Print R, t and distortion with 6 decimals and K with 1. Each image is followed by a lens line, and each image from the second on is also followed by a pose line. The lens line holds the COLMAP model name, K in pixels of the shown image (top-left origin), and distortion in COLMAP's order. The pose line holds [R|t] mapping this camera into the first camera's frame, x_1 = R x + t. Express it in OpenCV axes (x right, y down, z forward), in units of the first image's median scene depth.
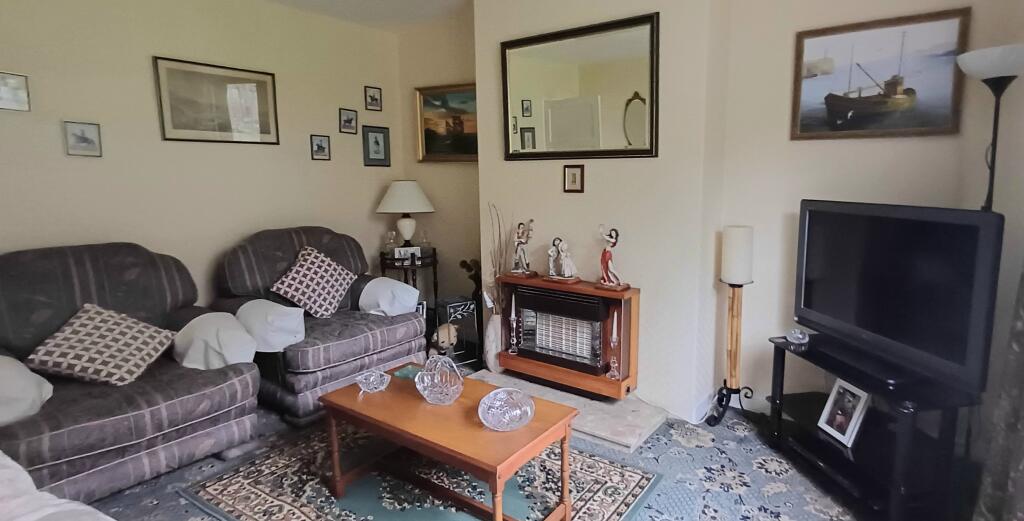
lens RADIAL K [[518.3, 0, 546.5], [0, 518.3, 248.9], [0, 0, 1]] dist [-0.005283, -0.000461]
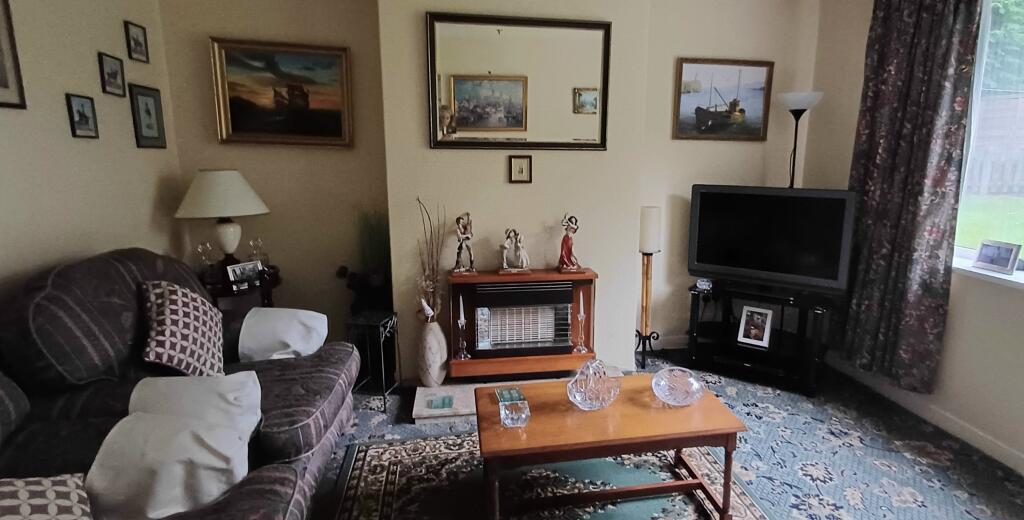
lens RADIAL K [[518.3, 0, 546.5], [0, 518.3, 248.4], [0, 0, 1]] dist [-0.005283, -0.000461]
pose [[0.706555, -0.116719, 0.697966, -0.651434], [0.086861, 0.993150, 0.078151, -0.059530], [-0.702307, 0.005408, 0.711853, 0.264866]]
